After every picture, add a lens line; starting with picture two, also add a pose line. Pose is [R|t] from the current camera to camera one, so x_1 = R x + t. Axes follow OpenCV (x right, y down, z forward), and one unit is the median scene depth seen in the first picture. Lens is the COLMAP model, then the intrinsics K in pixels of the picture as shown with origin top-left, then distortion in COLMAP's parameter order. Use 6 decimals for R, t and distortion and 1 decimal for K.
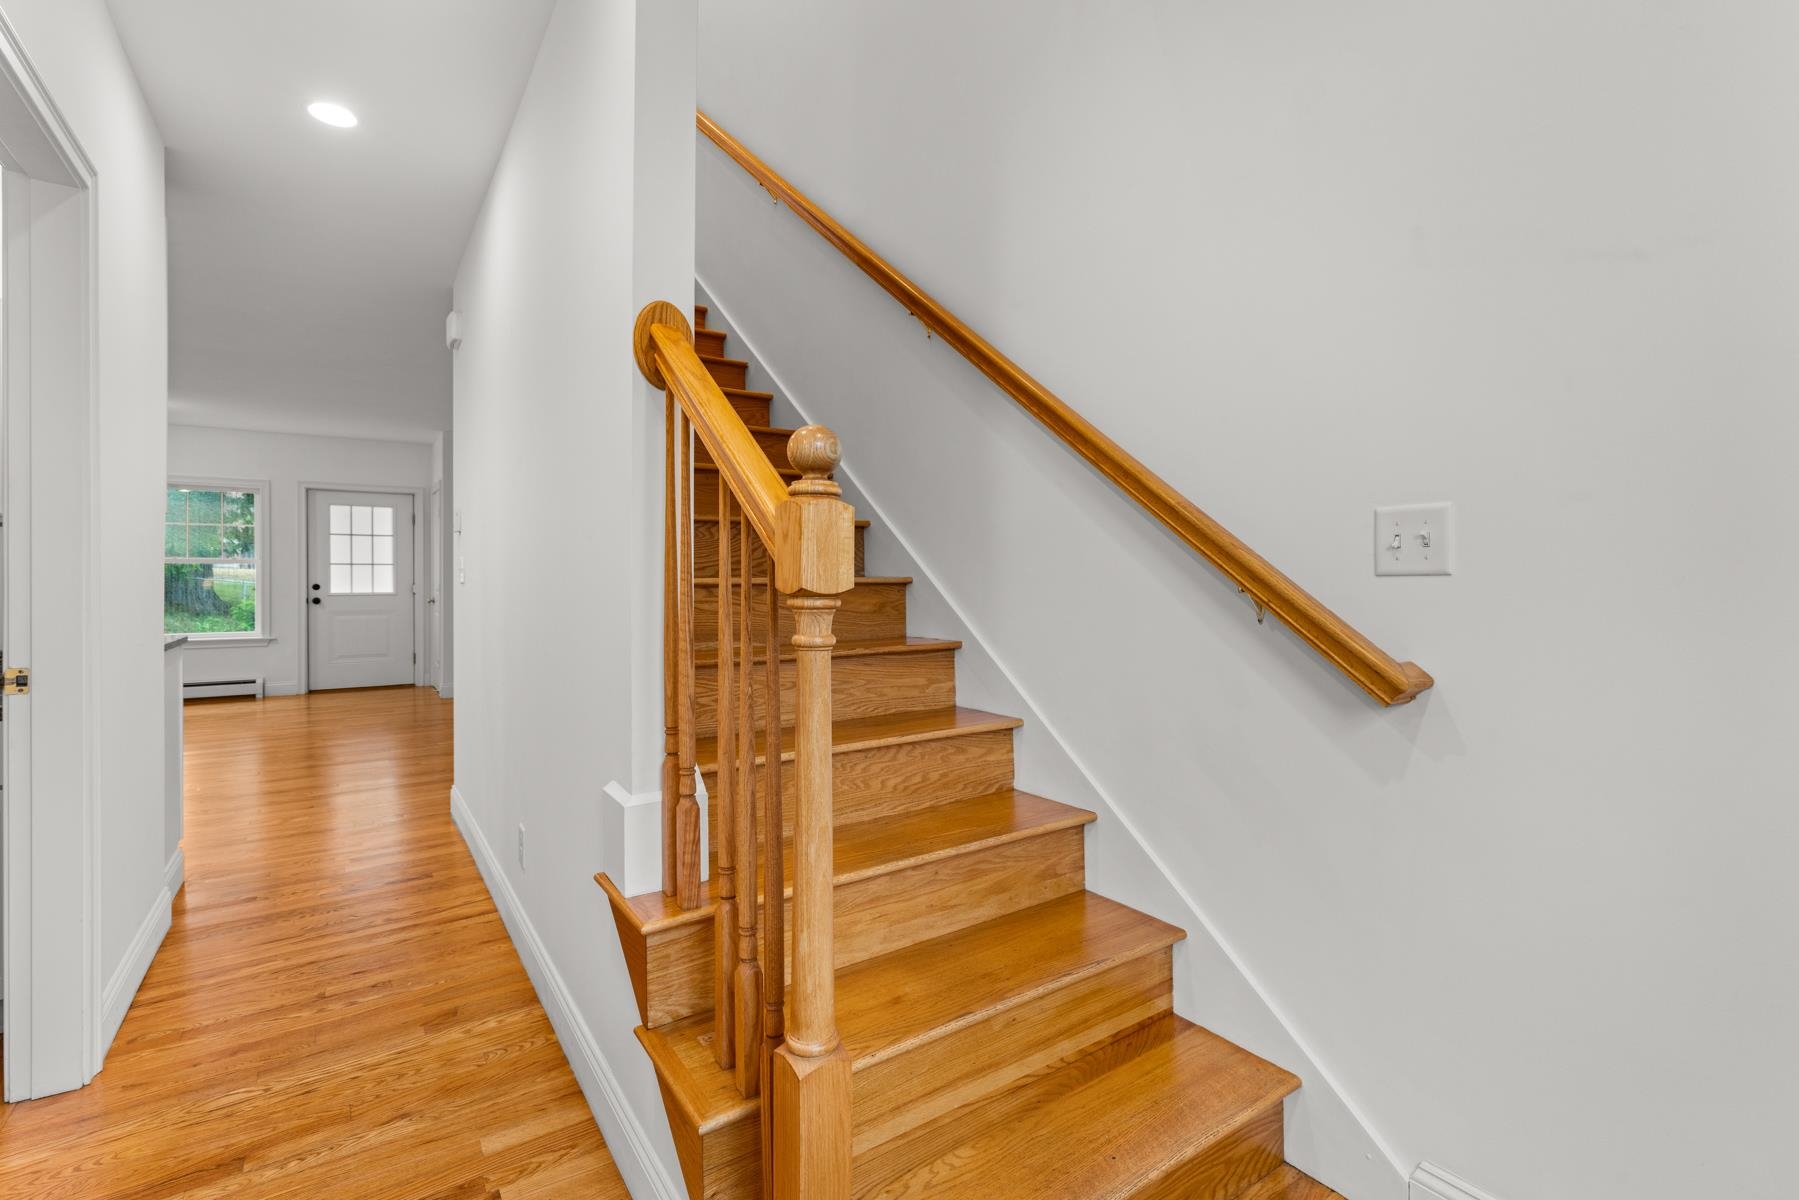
lens RADIAL K [[809.0, 0, 907.2], [0, 809.0, 590.1], [0, 0, 1]] dist [0.000068, 0.000413]
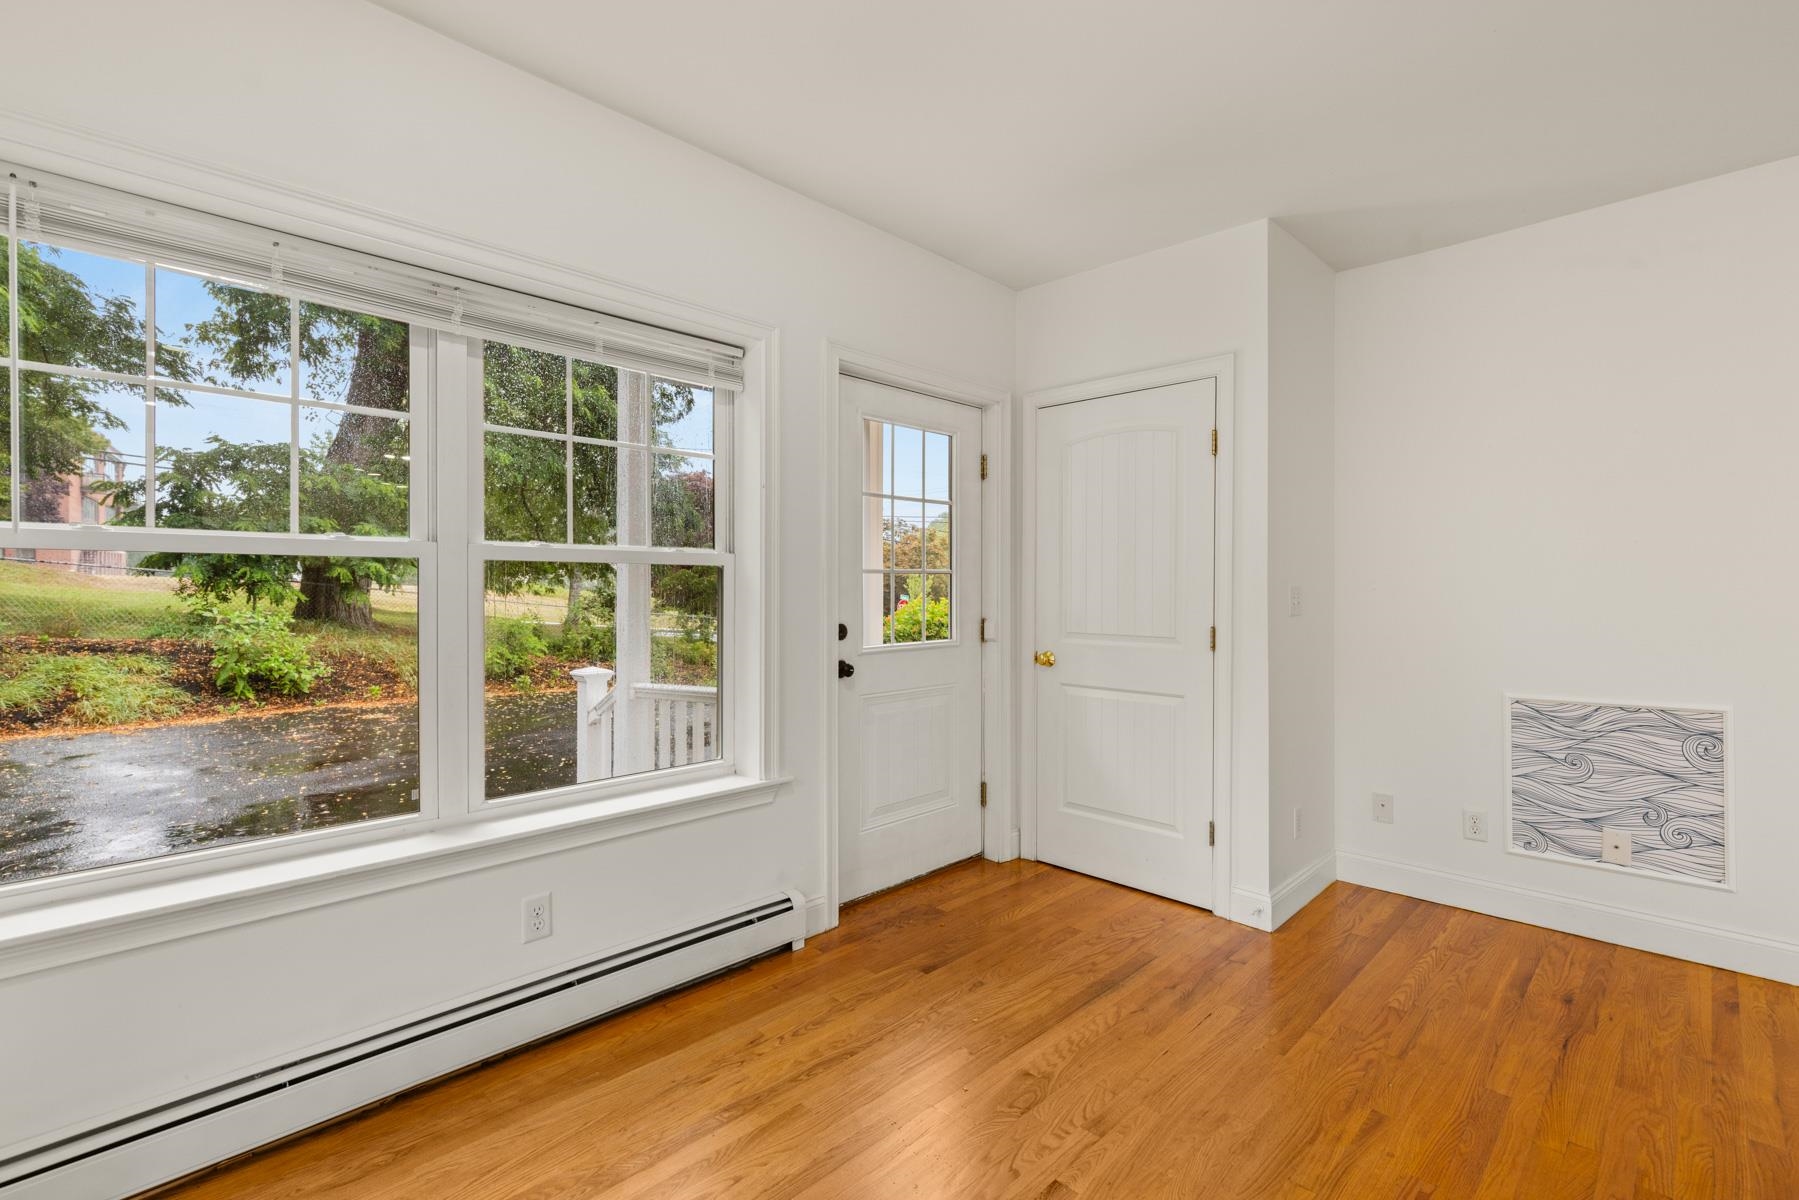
lens RADIAL K [[818.2, 0, 899.5], [0, 818.2, 600.0], [0, 0, 1]] dist [0.002817, -0.000080]
pose [[0.985739, 0.007379, 0.168118, -0.760537], [-0.007239, 0.999973, -0.001450, -0.017749], [-0.168124, 0.000213, 0.985766, 0.612291]]
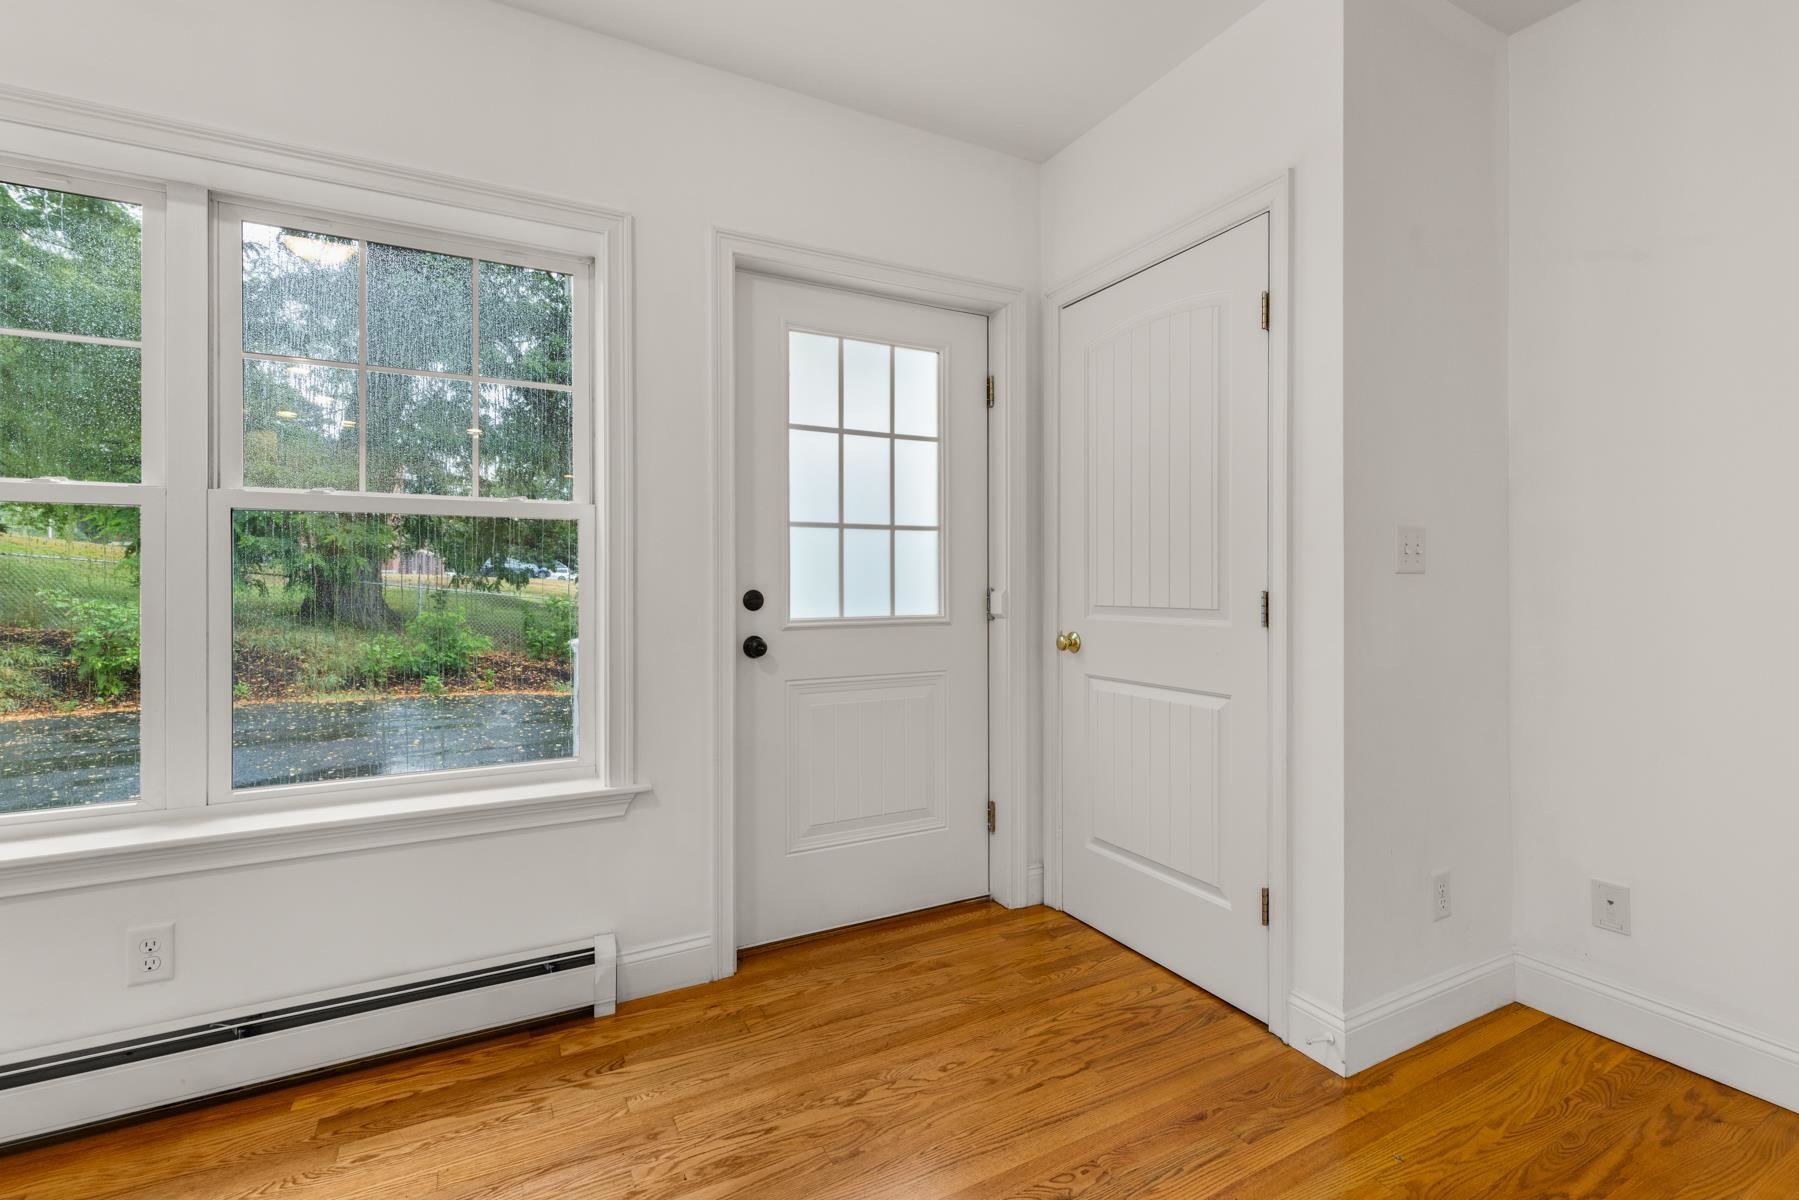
lens RADIAL K [[809.0, 0, 907.2], [0, 809.0, 590.1], [0, 0, 1]] dist [0.000068, 0.000413]
pose [[0.992405, -0.001086, -0.123008, -0.631338], [0.000646, 0.999993, -0.003623, -0.006466], [0.123012, 0.003516, 0.992399, 0.704533]]
